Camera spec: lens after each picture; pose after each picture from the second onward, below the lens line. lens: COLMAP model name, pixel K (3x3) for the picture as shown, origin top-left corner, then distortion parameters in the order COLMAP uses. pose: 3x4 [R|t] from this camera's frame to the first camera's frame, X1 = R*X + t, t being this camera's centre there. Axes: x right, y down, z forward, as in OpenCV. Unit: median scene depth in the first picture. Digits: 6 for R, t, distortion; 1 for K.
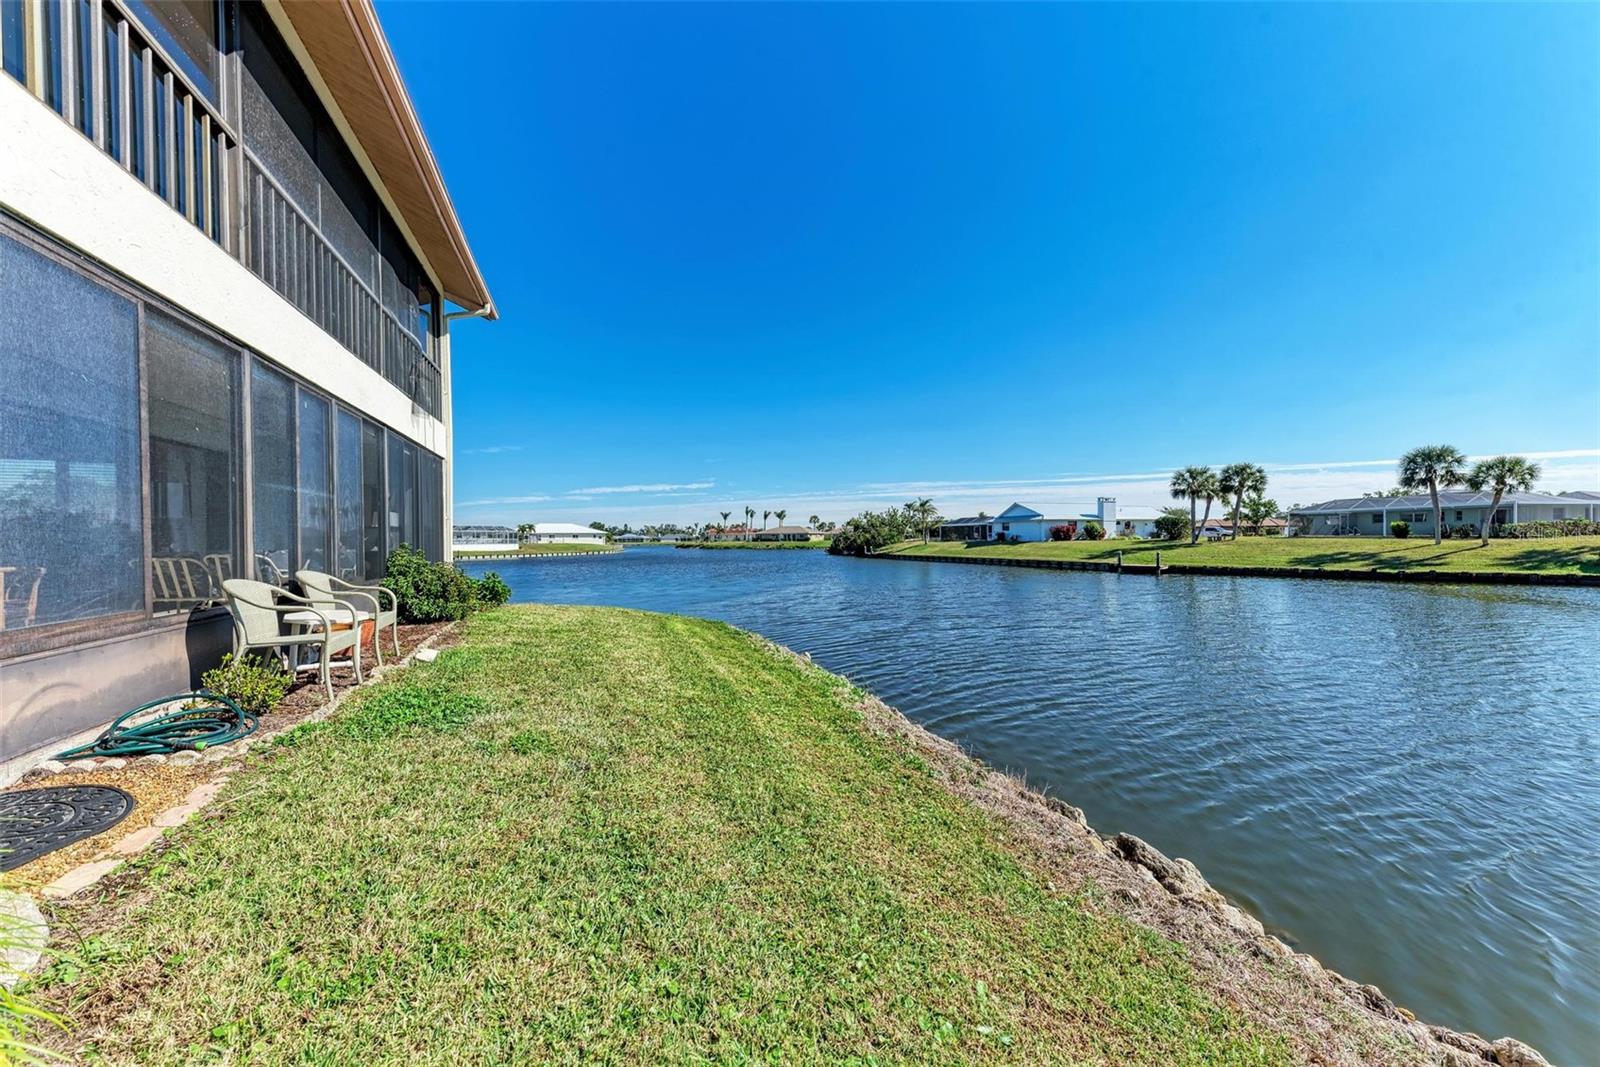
lens RADIAL K [[547.9, 0, 803.9], [0, 547.9, 545.4], [0, 0, 1]] dist [0.010153, -0.001152]
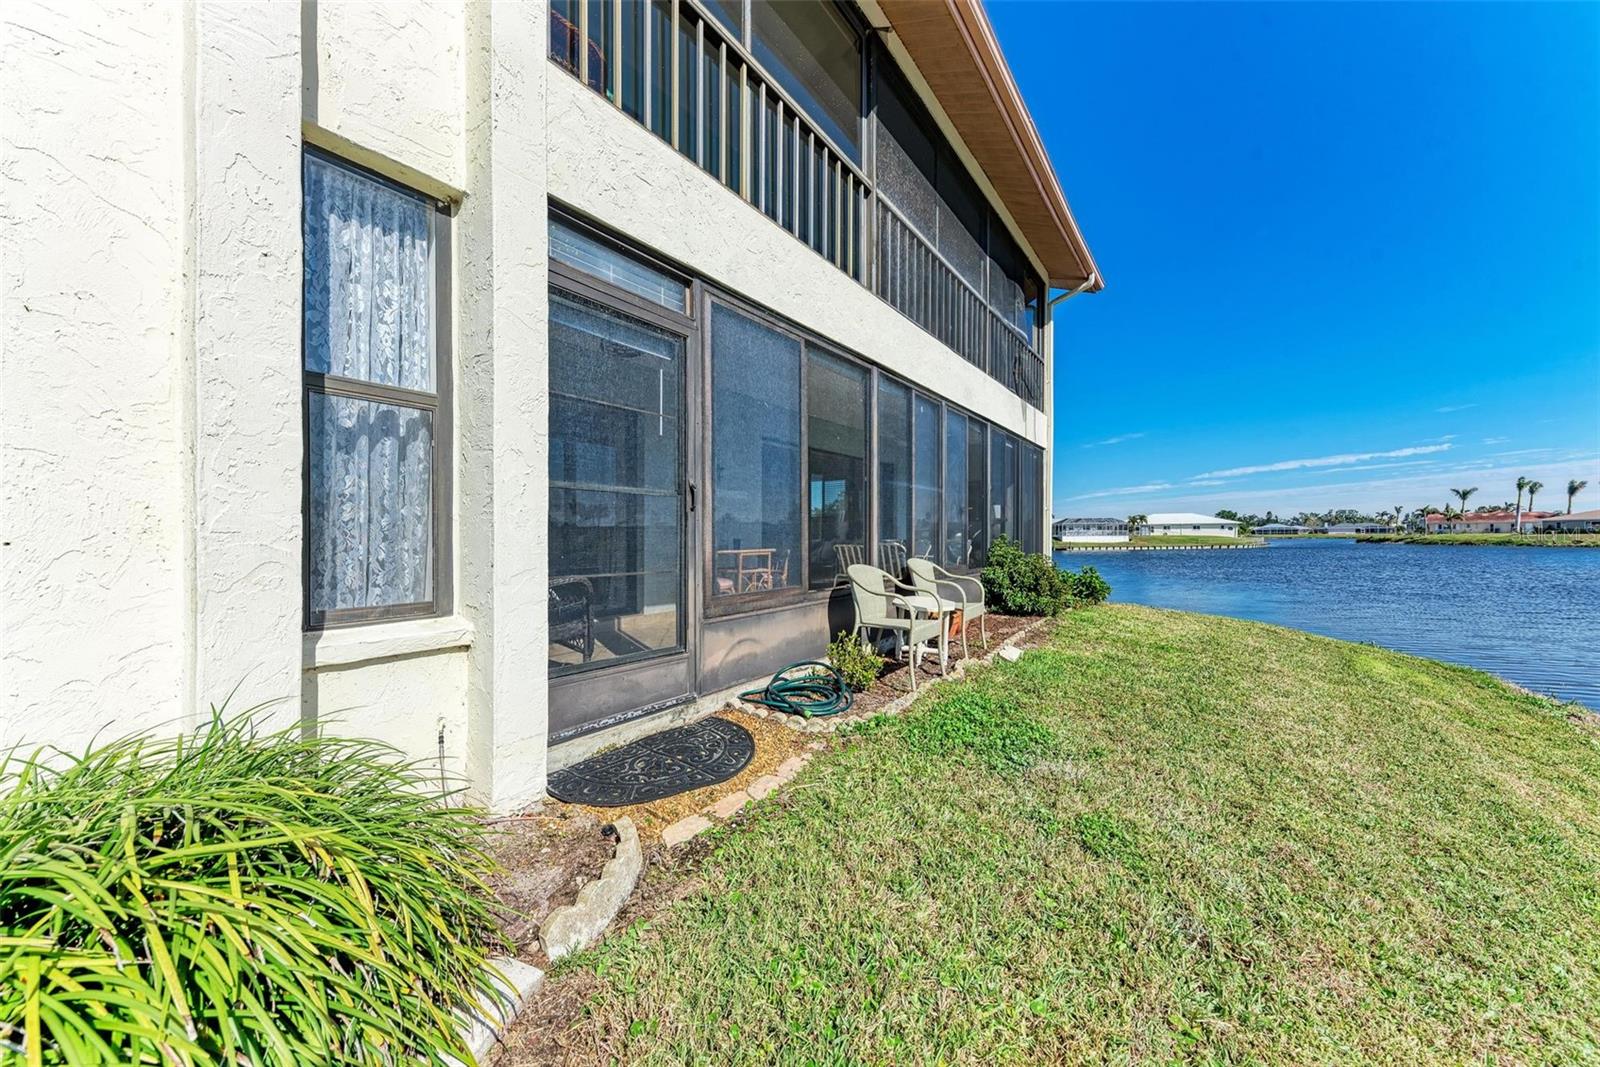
lens RADIAL K [[547.9, 0, 805.1], [0, 547.9, 542.7], [0, 0, 1]] dist [0.010153, -0.001152]
pose [[0.529510, 0.015965, -0.848154, -0.095547], [-0.007528, 0.999872, 0.014120, 0.000479], [0.848271, -0.001092, 0.529562, 0.244830]]
